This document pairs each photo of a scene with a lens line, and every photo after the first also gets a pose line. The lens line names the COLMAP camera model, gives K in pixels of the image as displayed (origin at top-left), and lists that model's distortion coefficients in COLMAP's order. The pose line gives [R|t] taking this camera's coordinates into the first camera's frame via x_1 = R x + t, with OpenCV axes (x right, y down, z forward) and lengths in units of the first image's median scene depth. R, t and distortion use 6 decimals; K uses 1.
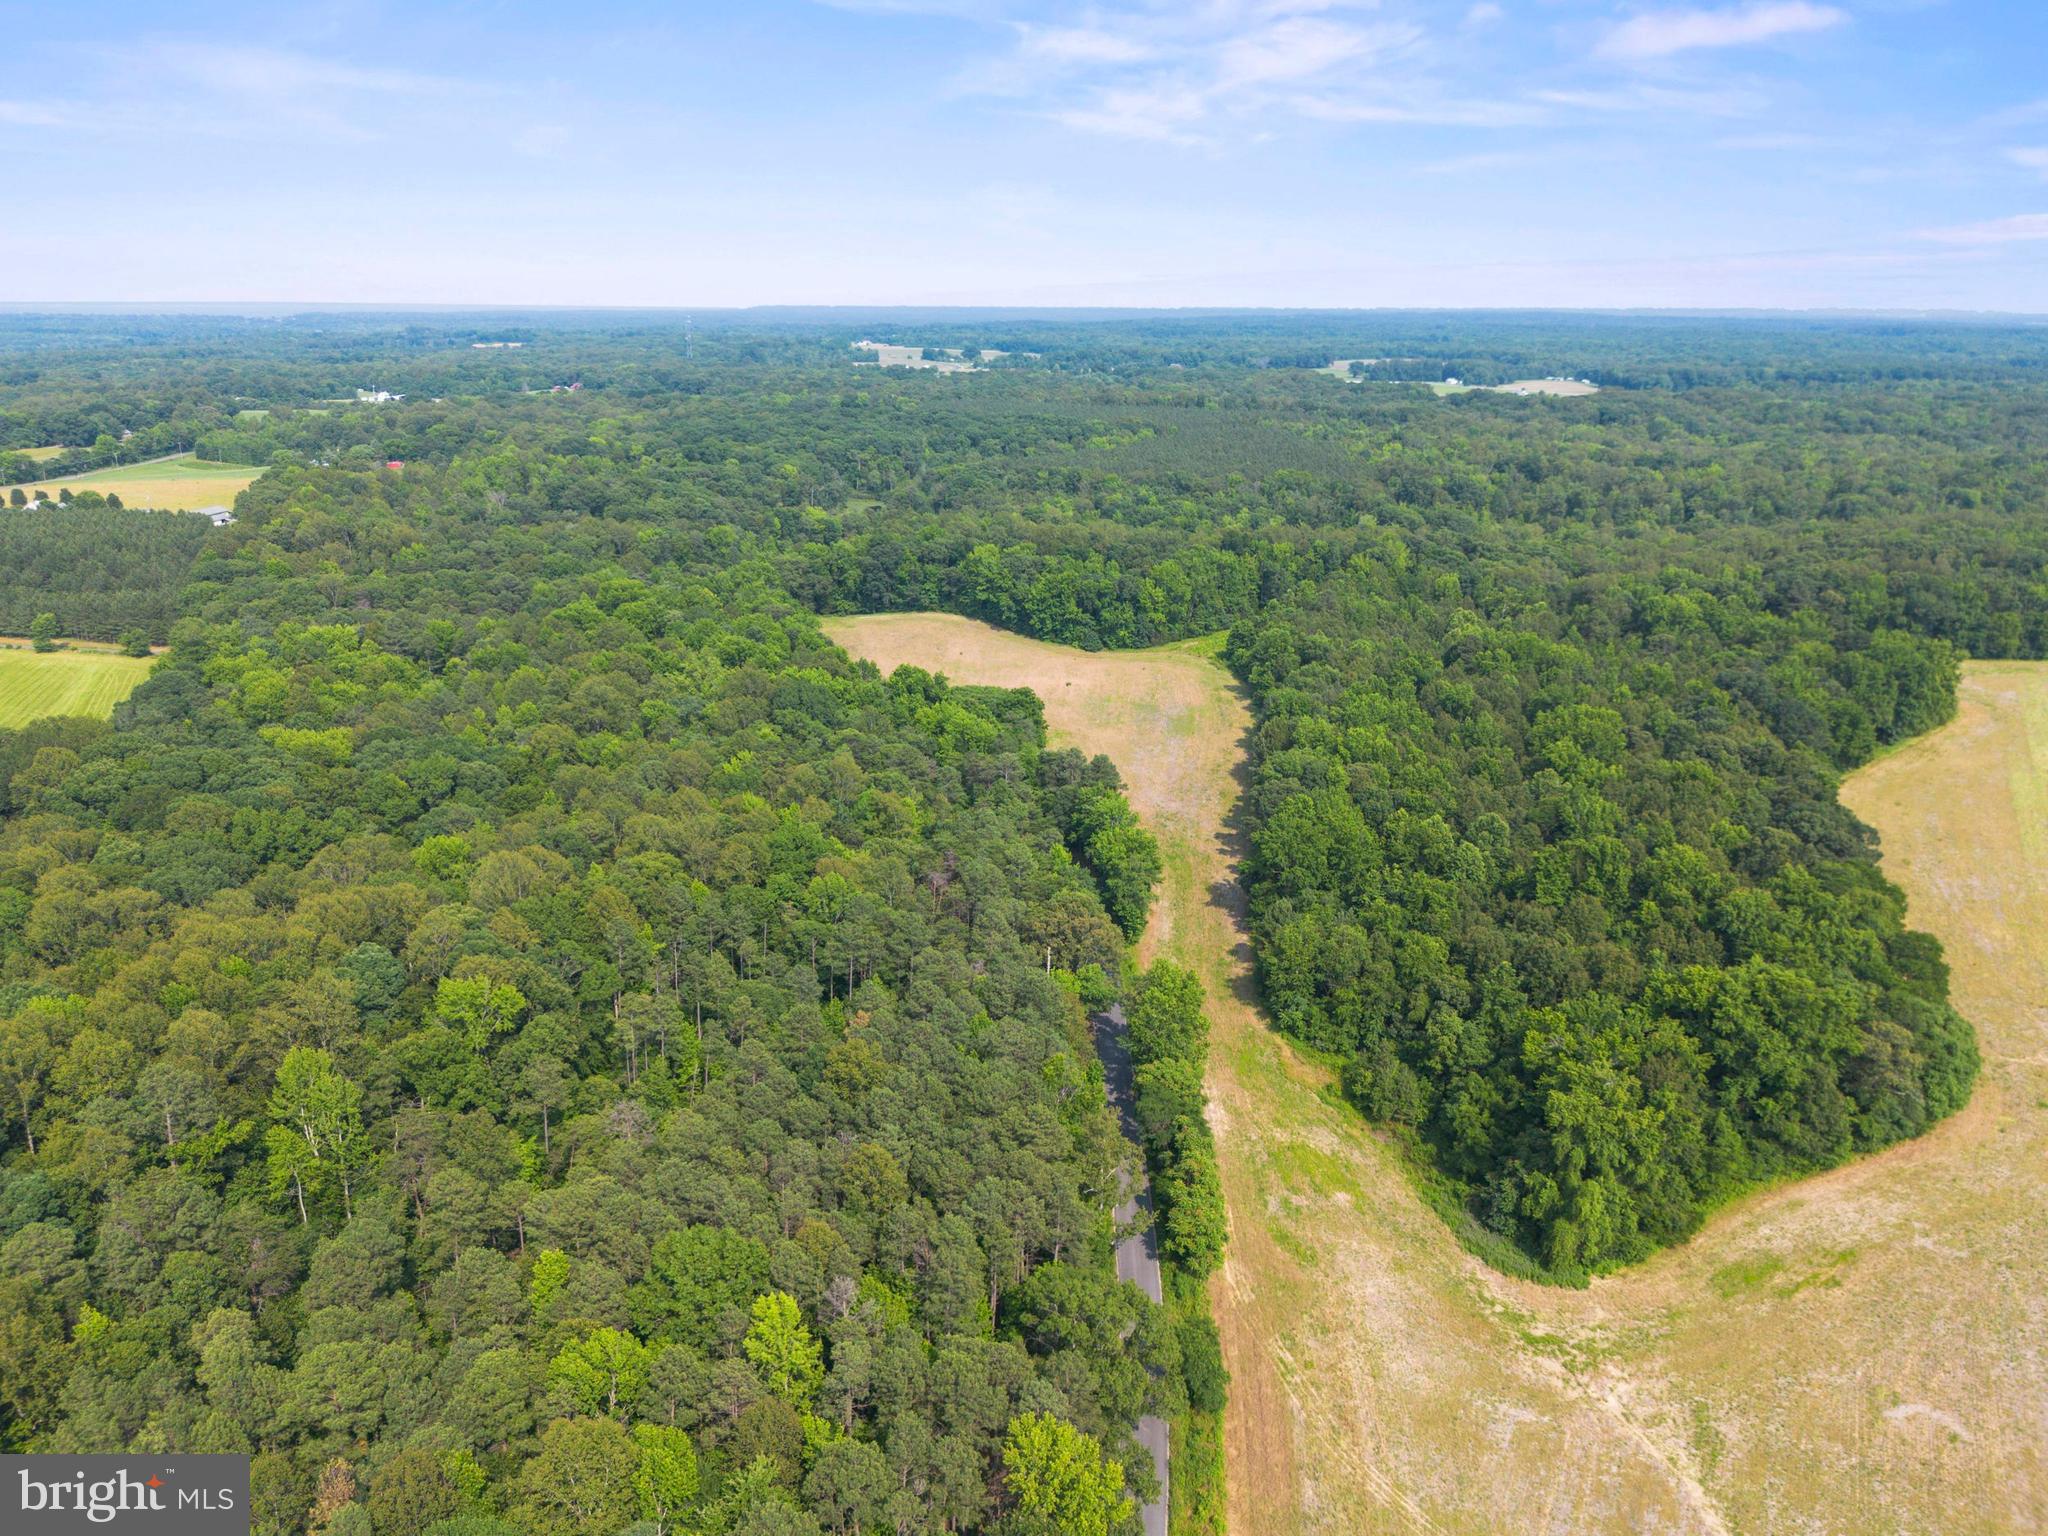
lens RADIAL K [[1380.6, 0, 1024.0], [0, 1380.6, 768.0], [0, 0, 1]] dist [0.046069, -0.072766]
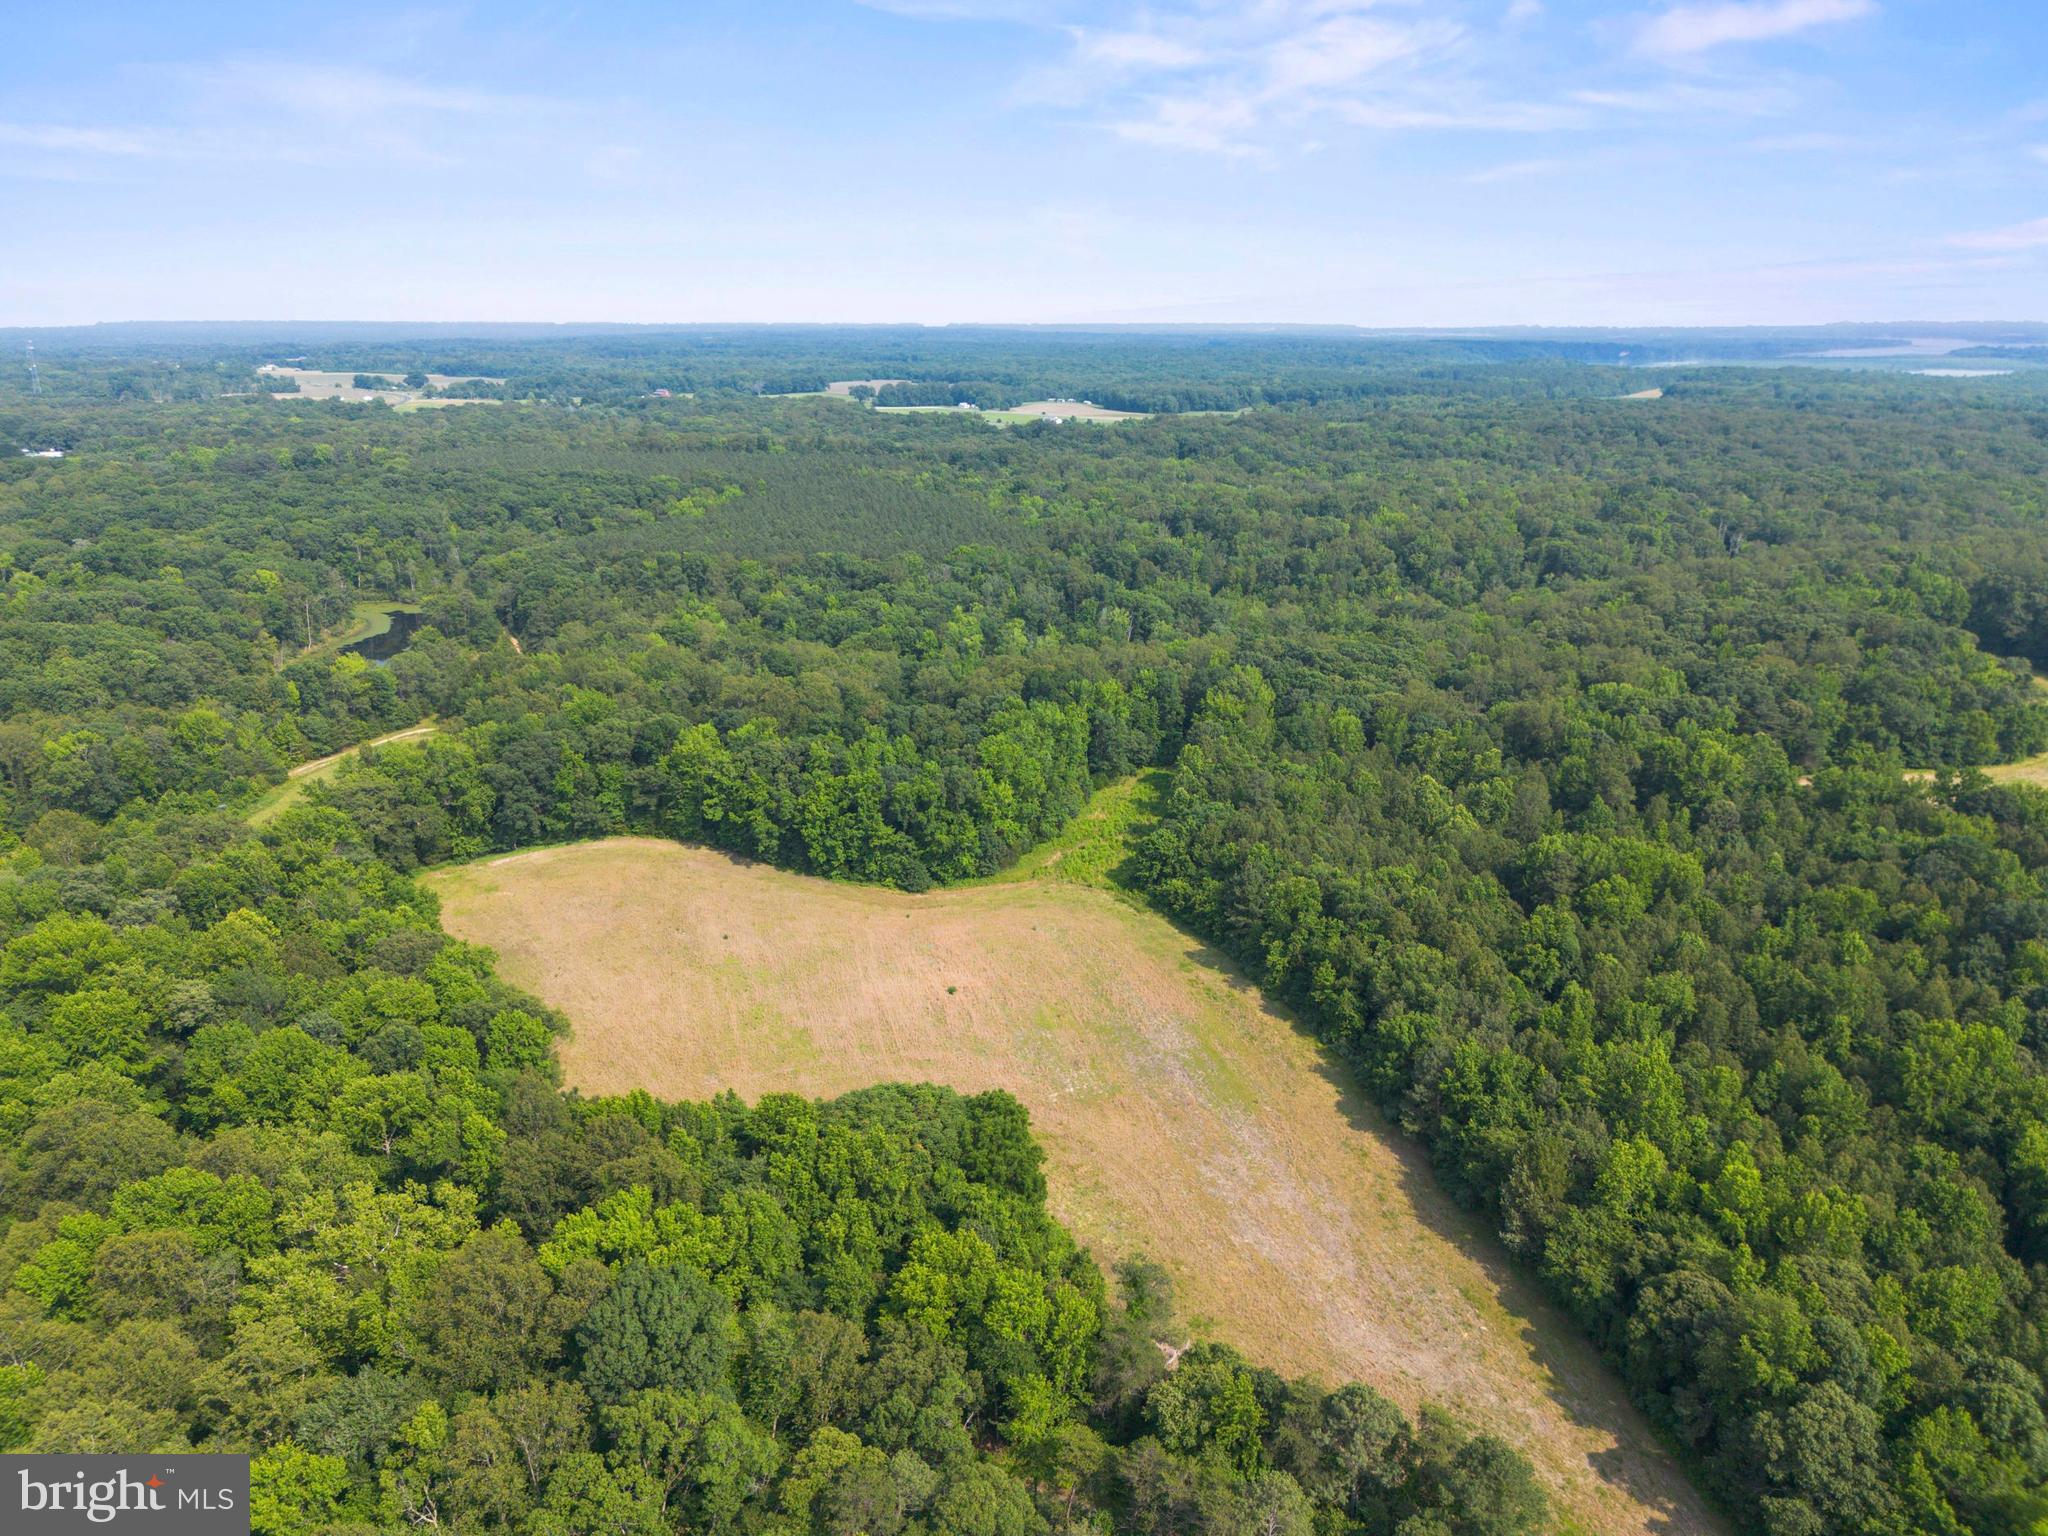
lens RADIAL K [[1380.6, 0, 1024.0], [0, 1380.6, 768.0], [0, 0, 1]] dist [0.046069, -0.072766]
pose [[0.928524, -0.114332, 0.353231, -0.107097], [0.118105, 0.992941, 0.010931, -0.121538], [-0.351987, 0.031568, 0.935472, 0.321141]]
